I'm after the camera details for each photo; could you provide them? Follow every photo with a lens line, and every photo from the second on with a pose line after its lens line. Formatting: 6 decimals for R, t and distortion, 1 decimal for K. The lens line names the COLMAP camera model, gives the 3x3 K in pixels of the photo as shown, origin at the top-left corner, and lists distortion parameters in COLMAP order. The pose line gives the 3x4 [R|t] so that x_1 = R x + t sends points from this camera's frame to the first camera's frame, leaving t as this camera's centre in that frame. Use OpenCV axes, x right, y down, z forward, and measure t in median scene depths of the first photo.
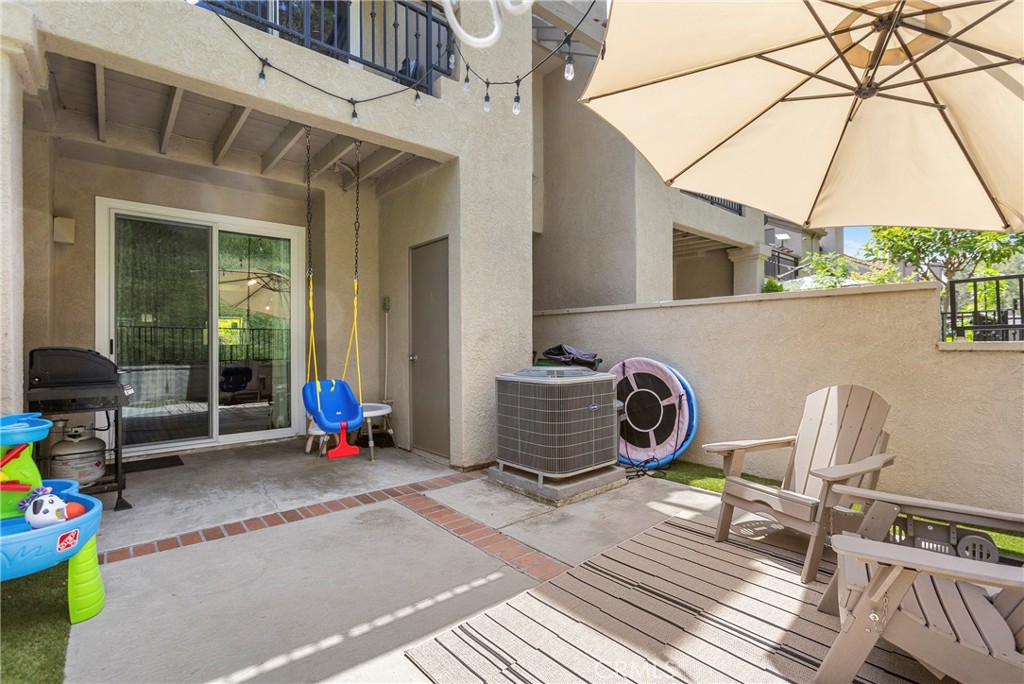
lens RADIAL K [[466.9, 0, 498.4], [0, 466.9, 341.7], [0, 0, 1]] dist [0.000069, 0.000148]
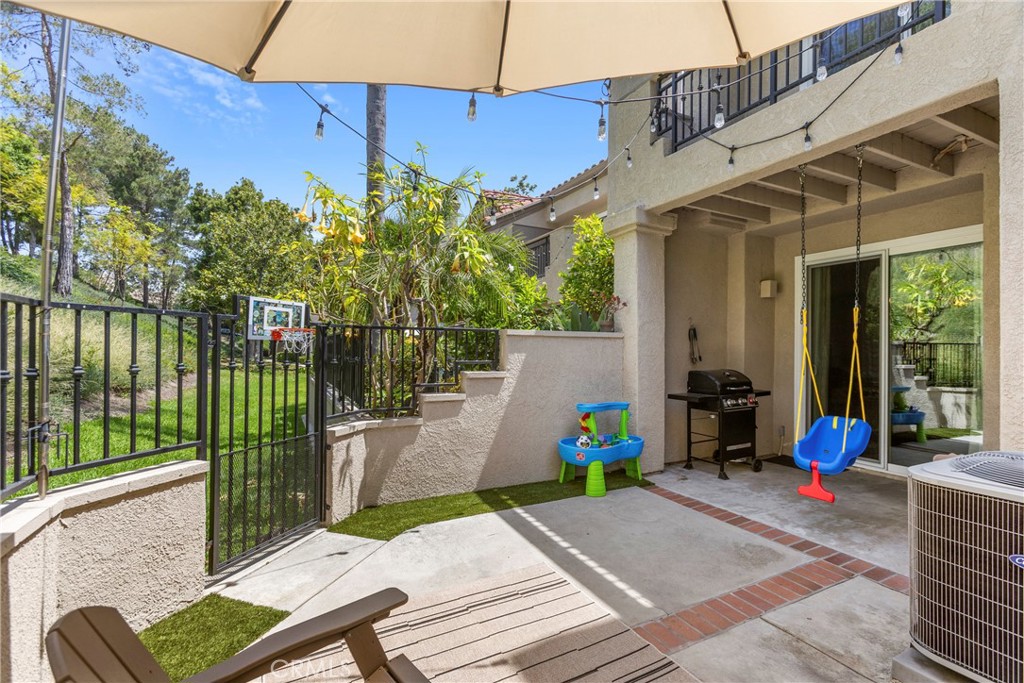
lens RADIAL K [[454.1, 0, 512.0], [0, 454.1, 341.5], [0, 0, 1]] dist [0.000319, 0.000029]
pose [[-0.221405, -0.010014, -0.975130, 0.800760], [0.005167, 0.999921, -0.011442, -0.072963], [0.975168, -0.007572, -0.221336, 0.681829]]
